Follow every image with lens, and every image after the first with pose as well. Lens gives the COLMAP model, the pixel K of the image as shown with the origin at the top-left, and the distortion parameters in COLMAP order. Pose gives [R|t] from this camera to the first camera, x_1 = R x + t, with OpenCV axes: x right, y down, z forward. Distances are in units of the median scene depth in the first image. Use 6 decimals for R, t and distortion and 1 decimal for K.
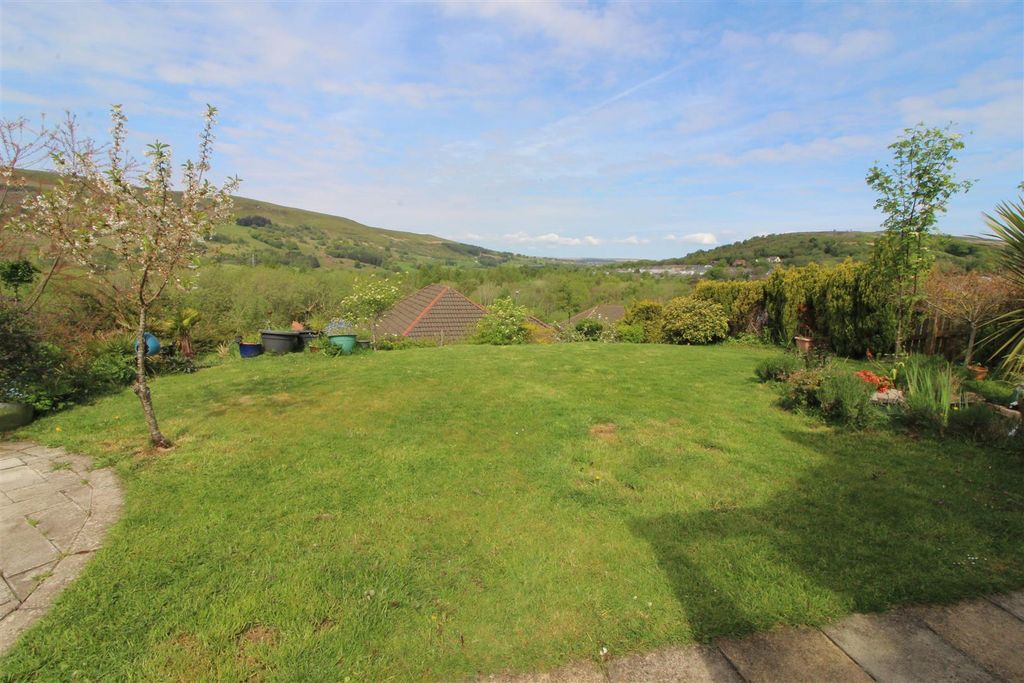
lens RADIAL K [[472.6, 0, 516.0], [0, 472.6, 333.3], [0, 0, 1]] dist [0.001788, -0.012827]
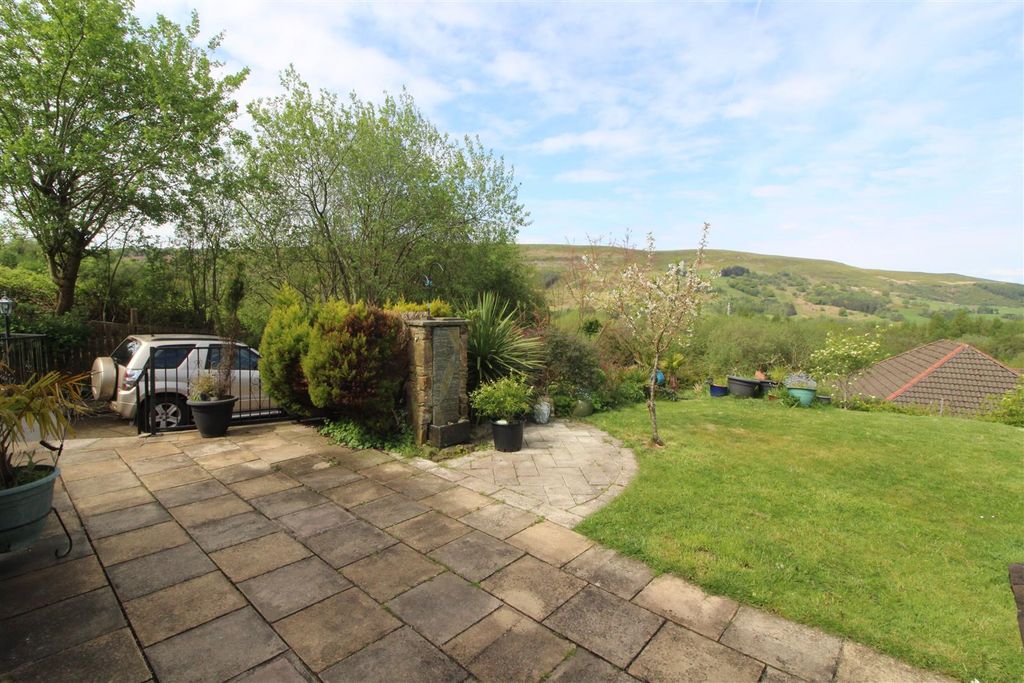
lens RADIAL K [[472.6, 0, 510.9], [0, 472.6, 342.3], [0, 0, 1]] dist [0.001788, -0.012827]
pose [[0.594538, 0.050200, -0.802499, 0.112224], [-0.113676, 0.993272, -0.022084, -0.001371], [0.795991, 0.104355, 0.596245, -0.203687]]
